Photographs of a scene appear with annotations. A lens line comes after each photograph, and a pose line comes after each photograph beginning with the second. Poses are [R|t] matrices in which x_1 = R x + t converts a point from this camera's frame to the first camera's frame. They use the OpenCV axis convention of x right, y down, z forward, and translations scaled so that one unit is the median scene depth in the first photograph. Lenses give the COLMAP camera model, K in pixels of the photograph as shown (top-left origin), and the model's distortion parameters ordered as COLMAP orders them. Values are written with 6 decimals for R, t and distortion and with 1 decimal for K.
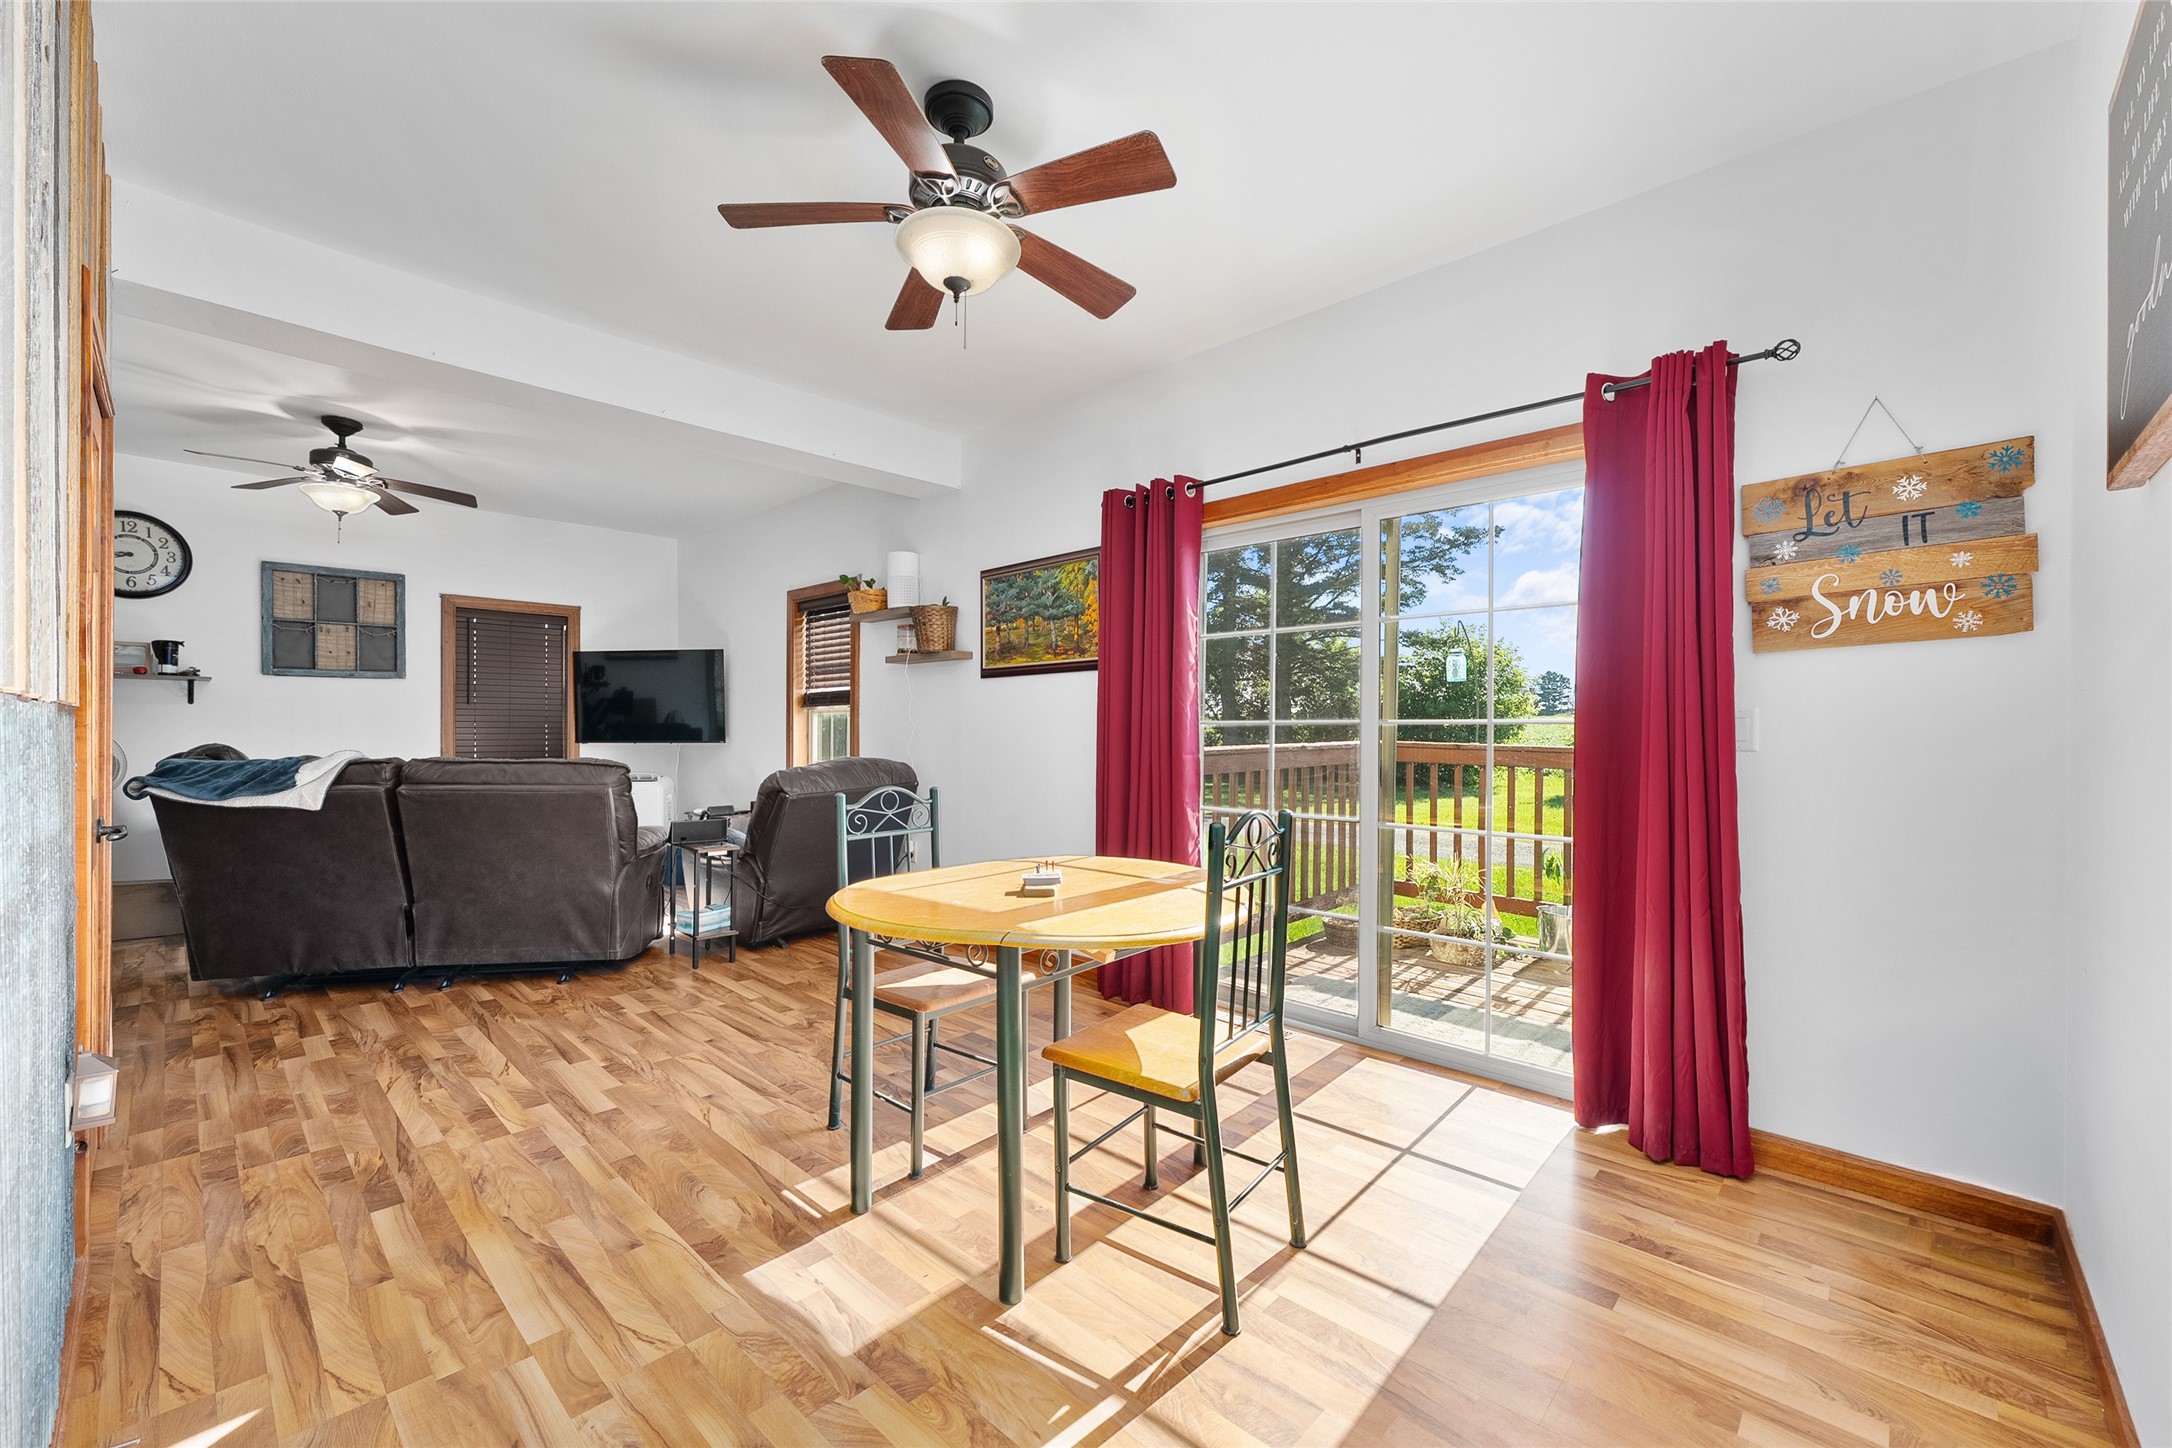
lens RADIAL K [[840.6, 0, 1074.0], [0, 840.6, 731.1], [0, 0, 1]] dist [-0.000172, -0.000051]
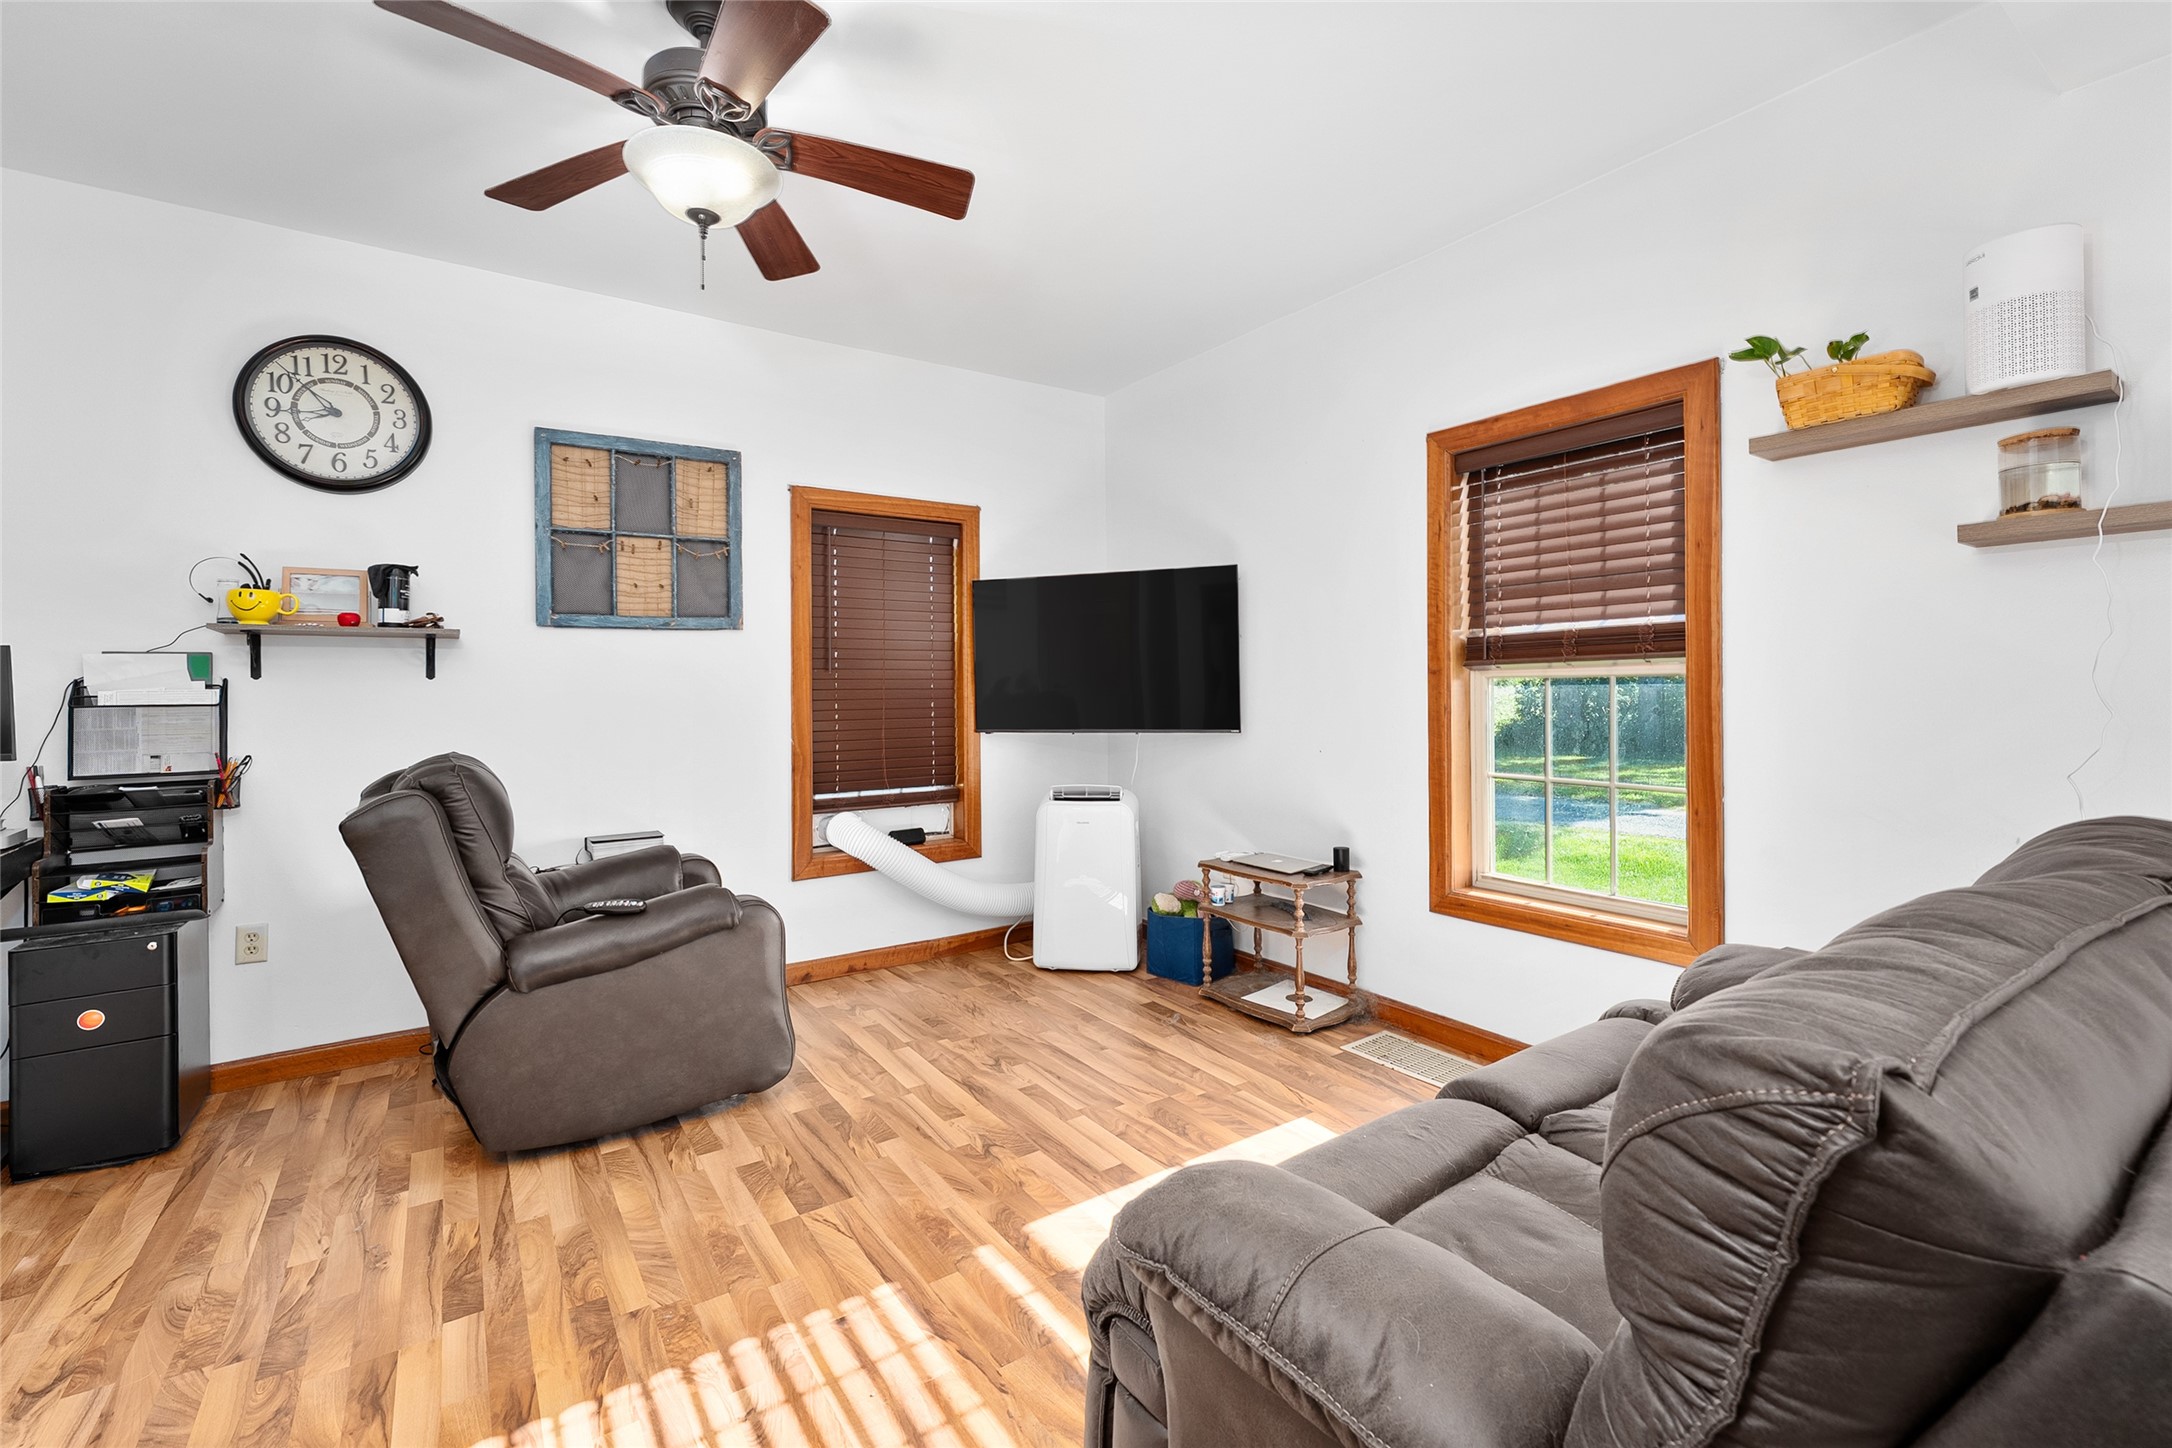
lens RADIAL K [[916.7, 0, 1077.2], [0, 916.7, 687.2], [0, 0, 1]] dist [0.000685, -0.000072]
pose [[0.977033, -0.015715, -0.212507, -0.471599], [0.014564, 0.999870, -0.006981, -0.016840], [0.212589, 0.003726, 0.977135, 0.465111]]
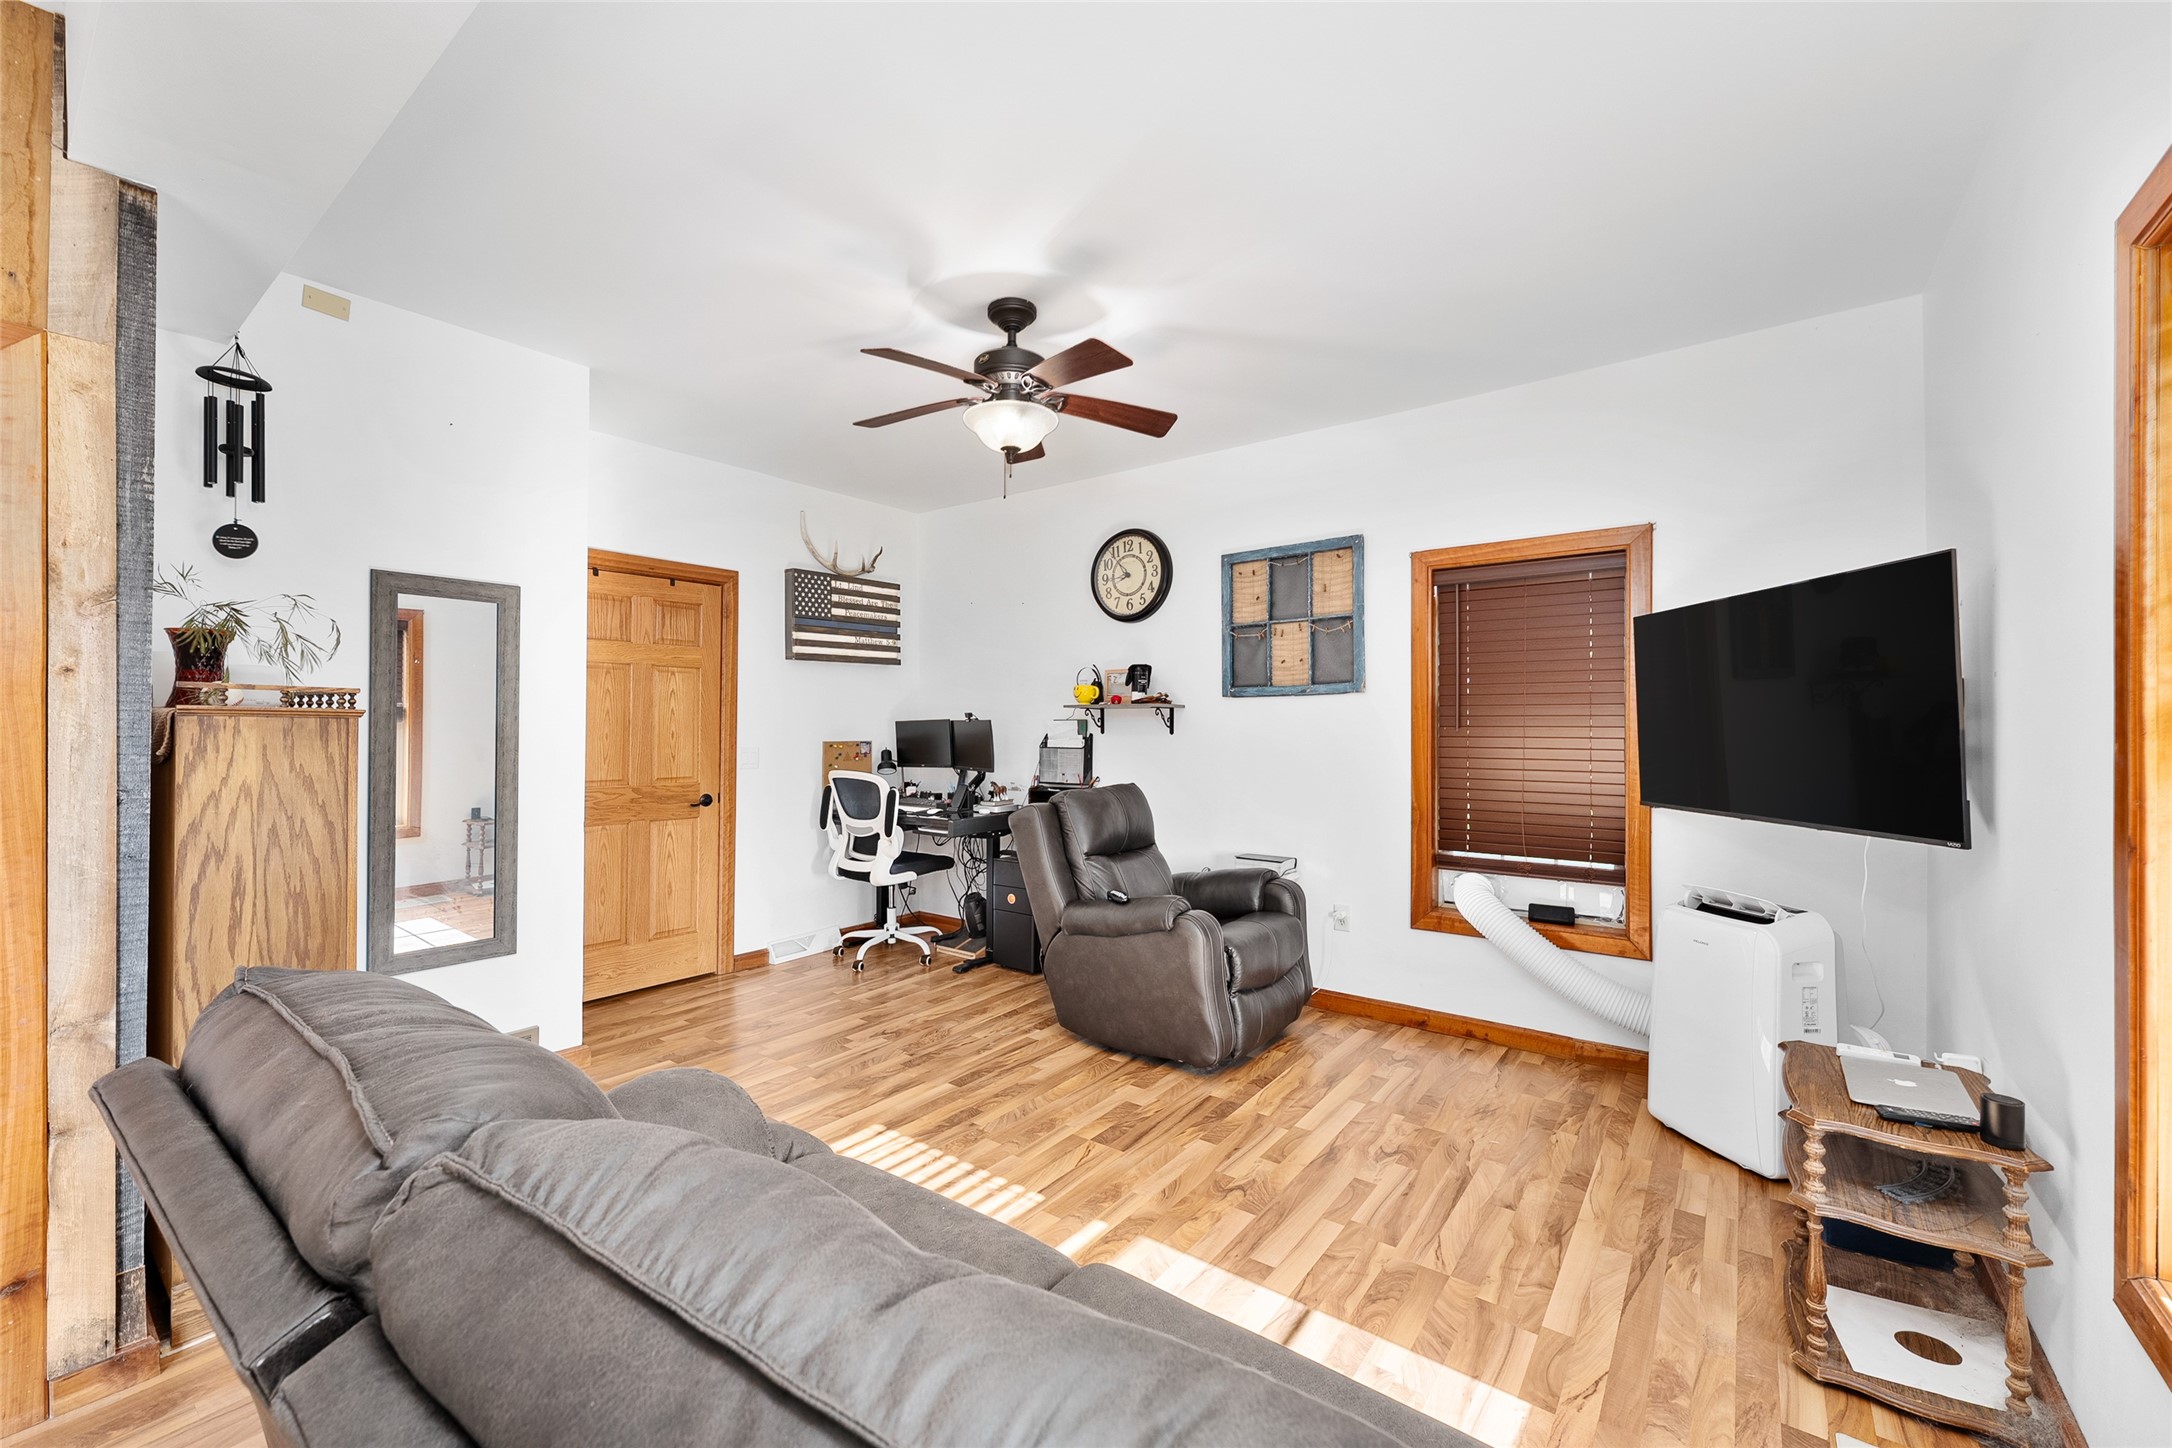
lens RADIAL K [[868.6, 0, 1086.0], [0, 868.6, 724.0], [0, 0, 1]] dist [0.001740, -0.000228]
pose [[0.106693, -0.006722, -0.994269, -0.161738], [-0.002219, 0.999973, -0.006999, -0.036053], [0.994290, 0.002953, 0.106675, 0.771199]]
